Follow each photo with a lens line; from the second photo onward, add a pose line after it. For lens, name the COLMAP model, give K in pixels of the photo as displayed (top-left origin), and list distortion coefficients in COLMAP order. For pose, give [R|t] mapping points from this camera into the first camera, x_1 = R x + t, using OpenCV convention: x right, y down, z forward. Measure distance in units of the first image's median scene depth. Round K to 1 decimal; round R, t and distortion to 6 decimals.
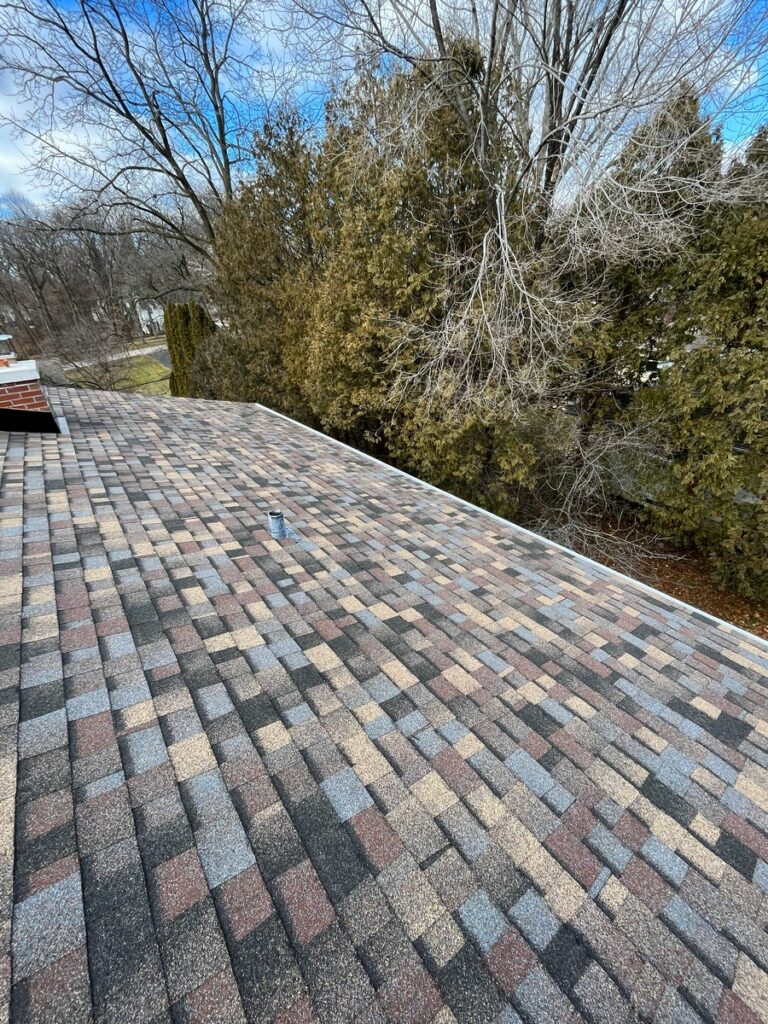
lens RADIAL K [[421.6, 0, 386.8], [0, 421.6, 510.4], [0, 0, 1]] dist [-0.003520, 0.000507]
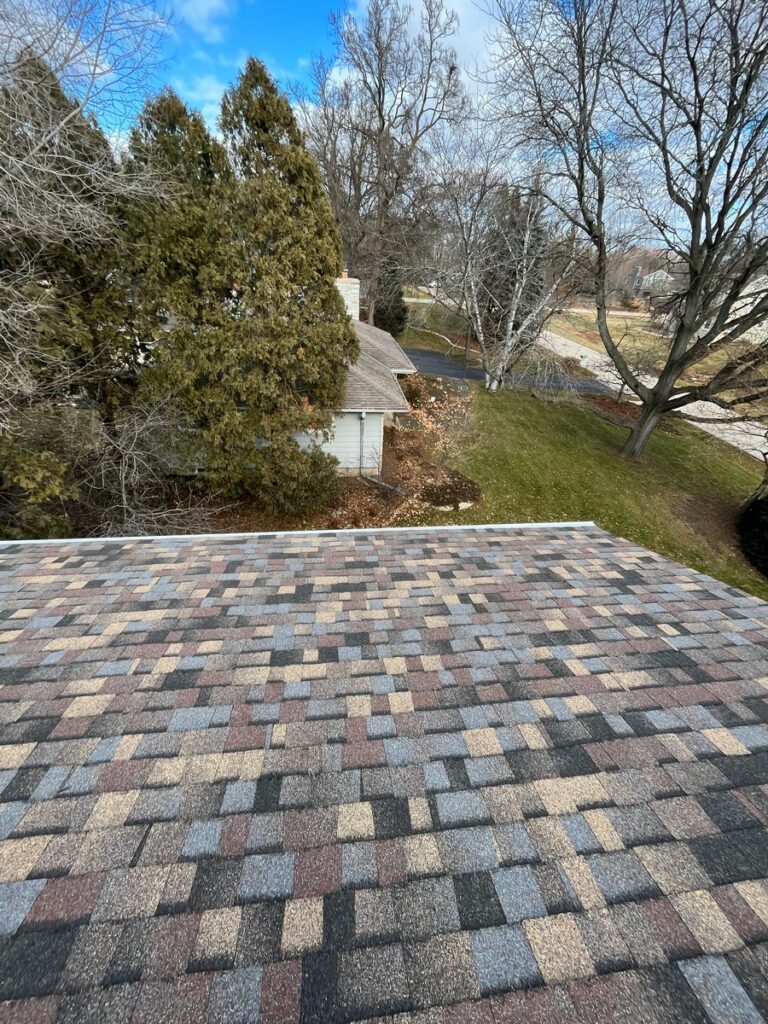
lens RADIAL K [[421.6, 0, 381.4], [0, 421.6, 507.9], [0, 0, 1]] dist [-0.003520, 0.000507]
pose [[0.519567, -0.383719, 0.763420, -0.020444], [0.360159, 0.908584, 0.211567, 0.036704], [-0.774813, 0.165029, 0.610270, -0.092275]]
